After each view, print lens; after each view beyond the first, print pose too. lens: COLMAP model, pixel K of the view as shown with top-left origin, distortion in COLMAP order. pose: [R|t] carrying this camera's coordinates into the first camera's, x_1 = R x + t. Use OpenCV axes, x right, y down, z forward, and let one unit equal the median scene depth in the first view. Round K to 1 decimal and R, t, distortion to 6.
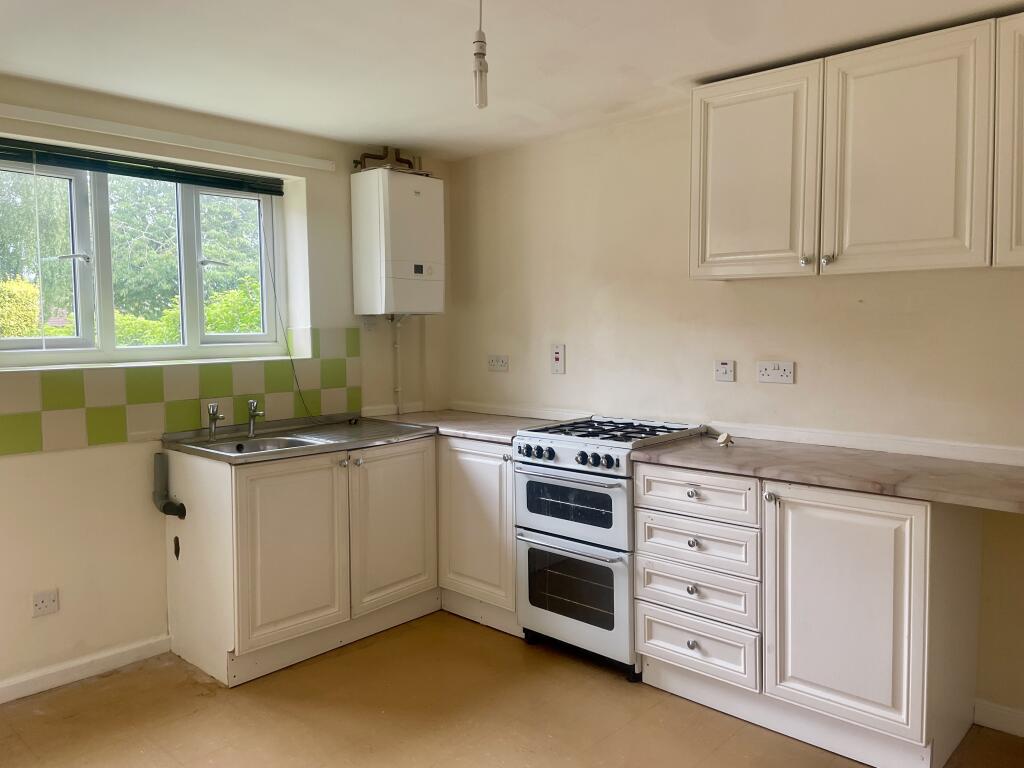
lens RADIAL K [[779.0, 0, 510.5], [0, 779.0, 377.4], [0, 0, 1]] dist [0.098819, -0.127279]
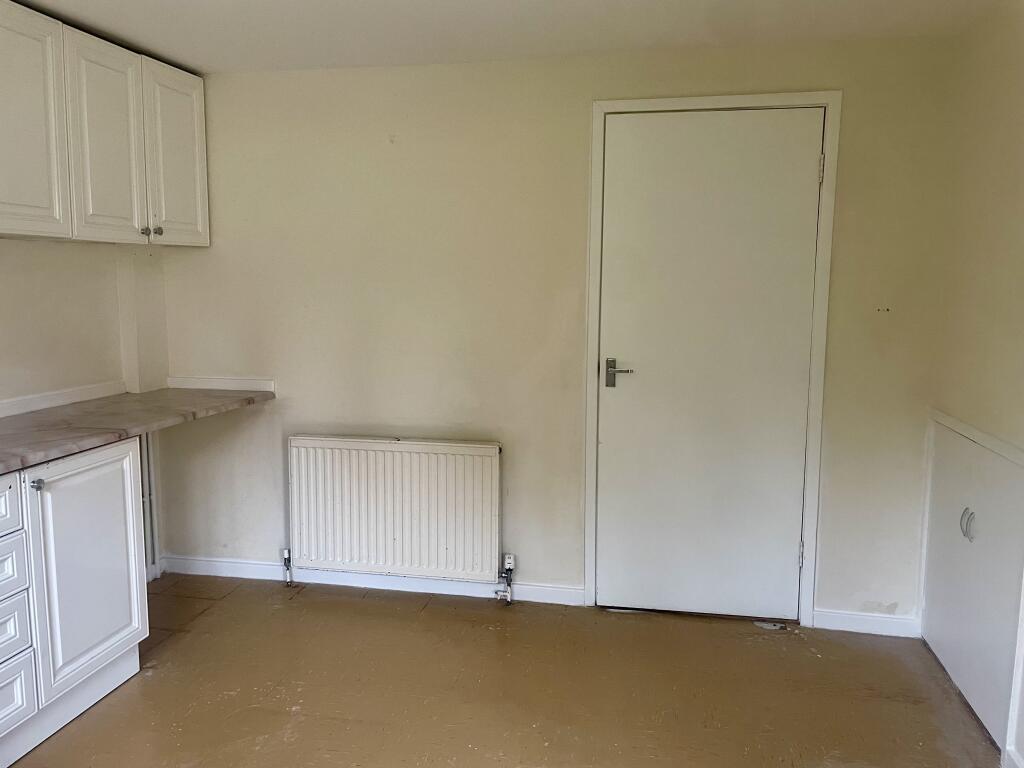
lens RADIAL K [[779.0, 0, 510.5], [0, 779.0, 377.4], [0, 0, 1]] dist [0.098819, -0.127279]
pose [[-0.511969, -0.105985, 0.852441, -0.725917], [0.047906, 0.987292, 0.151524, -0.080994], [-0.857667, 0.118413, -0.500385, 1.022377]]
